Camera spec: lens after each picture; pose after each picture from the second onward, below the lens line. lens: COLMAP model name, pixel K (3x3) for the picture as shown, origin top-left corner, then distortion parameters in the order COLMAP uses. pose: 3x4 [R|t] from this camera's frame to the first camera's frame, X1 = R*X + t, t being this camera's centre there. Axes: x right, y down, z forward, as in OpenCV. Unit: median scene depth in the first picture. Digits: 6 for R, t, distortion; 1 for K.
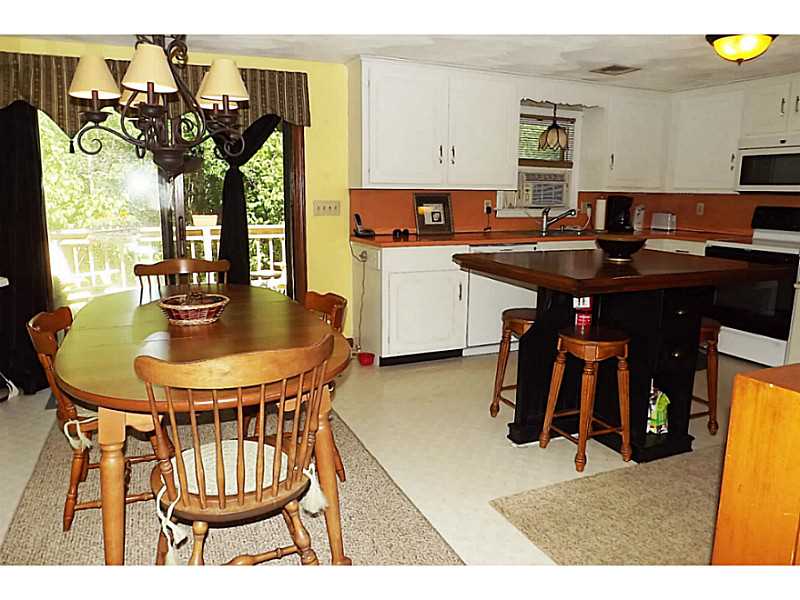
lens RADIAL K [[582.3, 0, 401.1], [0, 582.3, 300.0], [0, 0, 1]] dist [-0.054589, -0.000897]
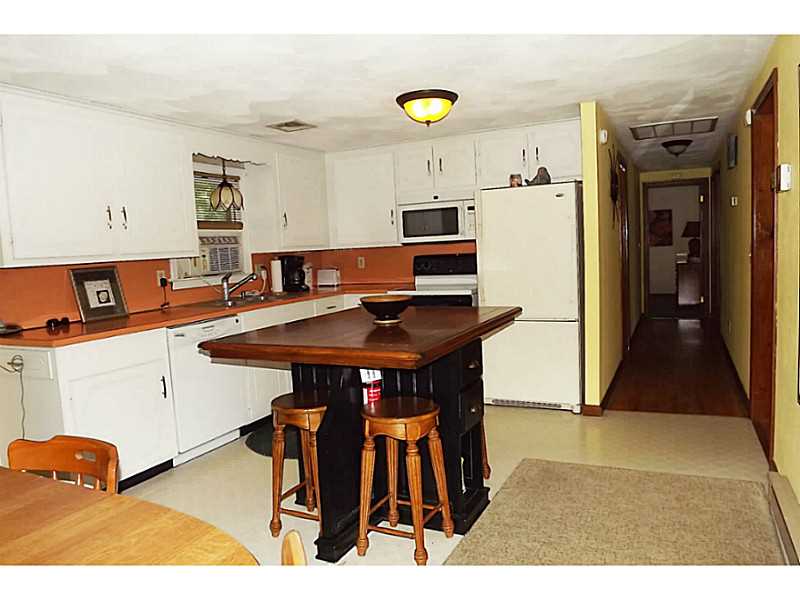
lens RADIAL K [[582.3, 0, 397.2], [0, 582.3, 297.8], [0, 0, 1]] dist [-0.054589, -0.000897]
pose [[0.770258, -0.103554, 0.629269, -0.122663], [0.172119, 0.983868, -0.048775, -0.037346], [-0.614067, 0.145878, 0.775656, 0.166536]]
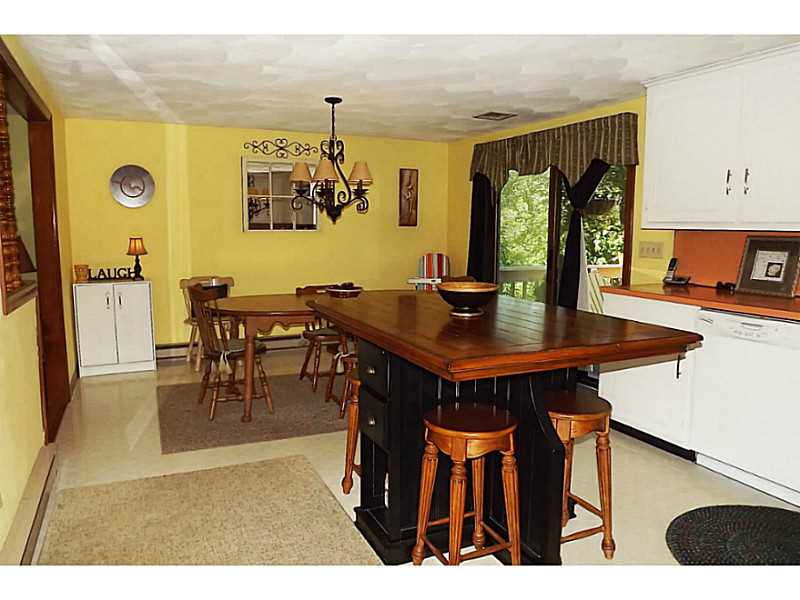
lens RADIAL K [[582.3, 0, 397.4], [0, 582.3, 301.3], [0, 0, 1]] dist [-0.054589, -0.000897]
pose [[0.023078, 0.118988, -0.992627, 0.736657], [-0.194504, 0.974453, 0.112287, -0.098101], [0.980630, 0.190479, 0.045632, 0.553064]]
